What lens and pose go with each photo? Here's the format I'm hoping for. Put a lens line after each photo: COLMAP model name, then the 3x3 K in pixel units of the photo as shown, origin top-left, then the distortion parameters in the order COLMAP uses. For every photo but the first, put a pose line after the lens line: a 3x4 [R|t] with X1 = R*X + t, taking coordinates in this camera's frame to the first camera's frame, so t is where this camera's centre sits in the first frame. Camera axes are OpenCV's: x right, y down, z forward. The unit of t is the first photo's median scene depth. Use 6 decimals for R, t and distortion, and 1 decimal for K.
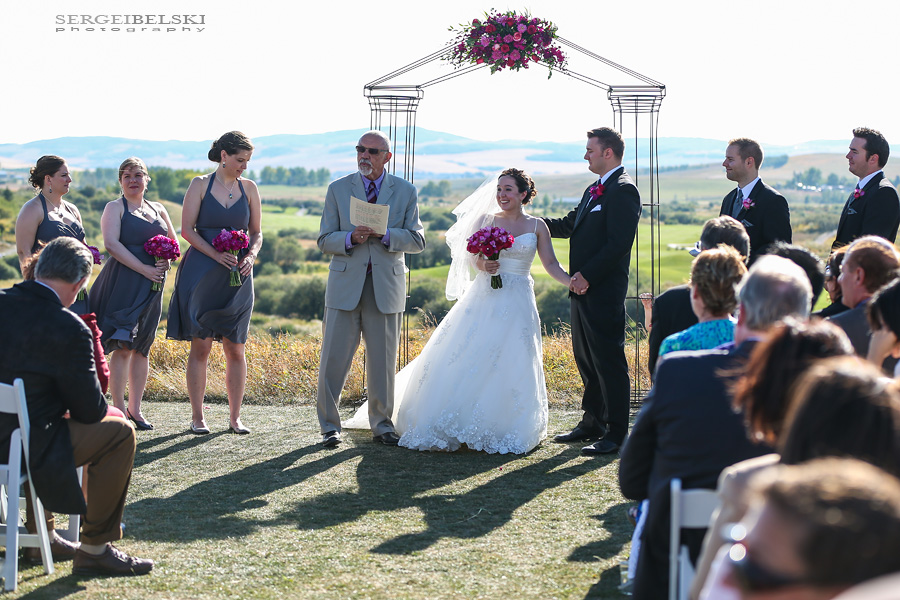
lens RADIAL K [[1810.7, 0, 453.4], [0, 1810.7, 302.4], [0, 0, 1]] dist [0.040670, 0.000000]
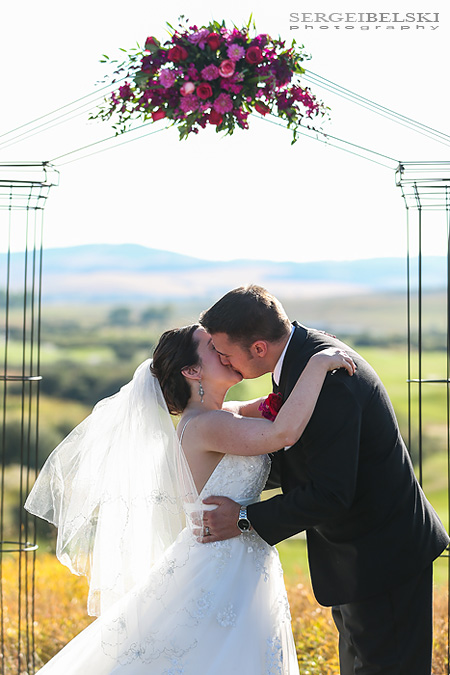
lens RADIAL K [[1962.0, 0, 223.8], [0, 1962.0, 336.8], [0, 0, 1]] dist [0.140838, 0.000000]
pose [[0.999795, -0.000938, 0.020222, 0.022174], [0.001942, 0.998763, -0.049679, -0.038714], [-0.020150, 0.049708, 0.998560, 0.422880]]
